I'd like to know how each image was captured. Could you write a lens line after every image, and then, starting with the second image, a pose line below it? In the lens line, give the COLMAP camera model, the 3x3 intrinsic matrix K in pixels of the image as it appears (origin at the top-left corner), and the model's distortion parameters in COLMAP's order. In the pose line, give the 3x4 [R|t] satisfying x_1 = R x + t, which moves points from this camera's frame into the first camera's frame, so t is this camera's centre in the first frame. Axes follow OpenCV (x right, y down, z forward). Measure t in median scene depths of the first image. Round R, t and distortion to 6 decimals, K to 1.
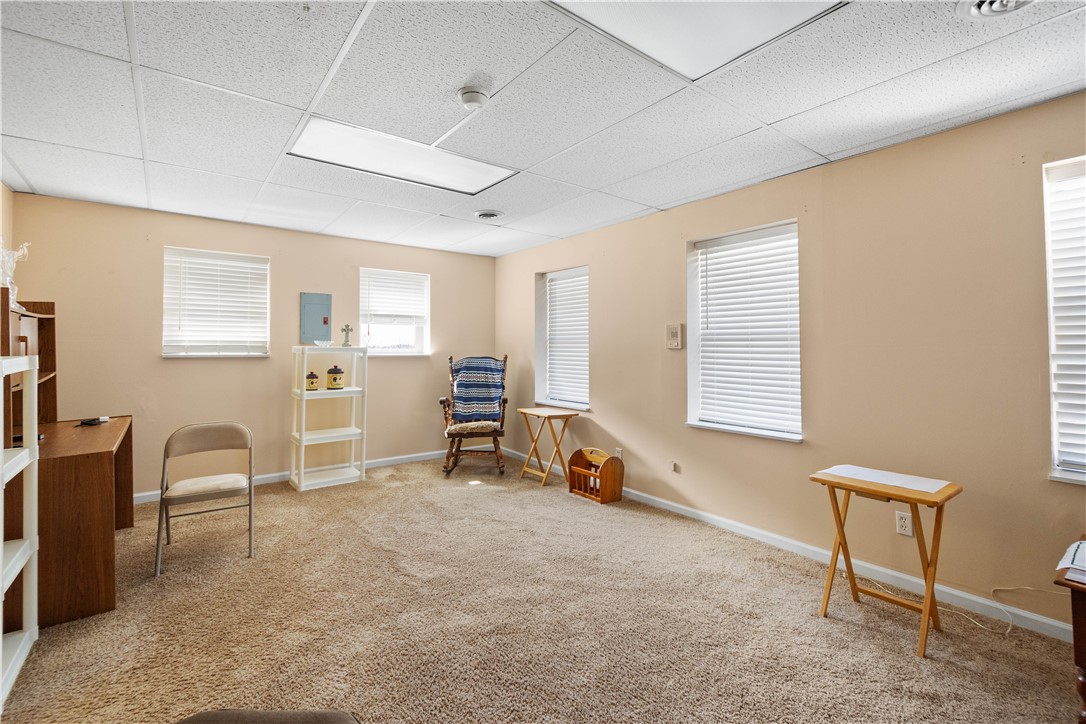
lens RADIAL K [[480.9, 0, 544.1], [0, 480.9, 355.1], [0, 0, 1]] dist [0.000319, 0.000110]
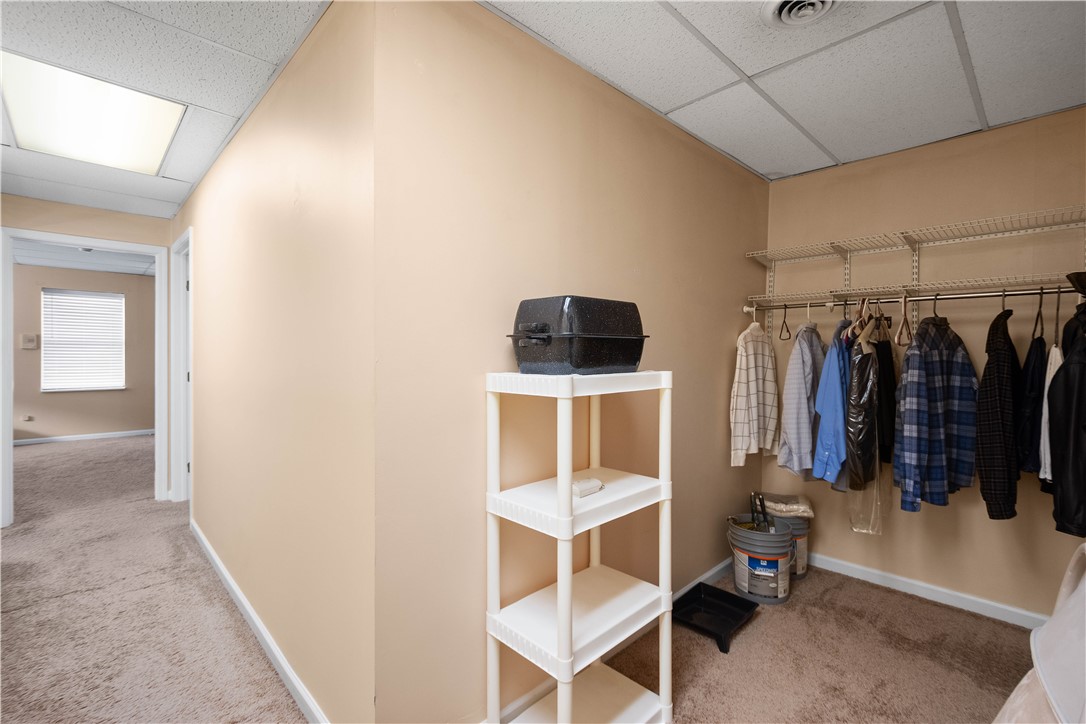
lens RADIAL K [[480.9, 0, 544.4], [0, 480.9, 357.0], [0, 0, 1]] dist [0.000319, 0.000110]
pose [[-0.112346, -0.011700, 0.993600, -1.662332], [0.004987, 0.999911, 0.012338, 0.004507], [-0.993657, 0.006341, -0.112278, -0.635623]]
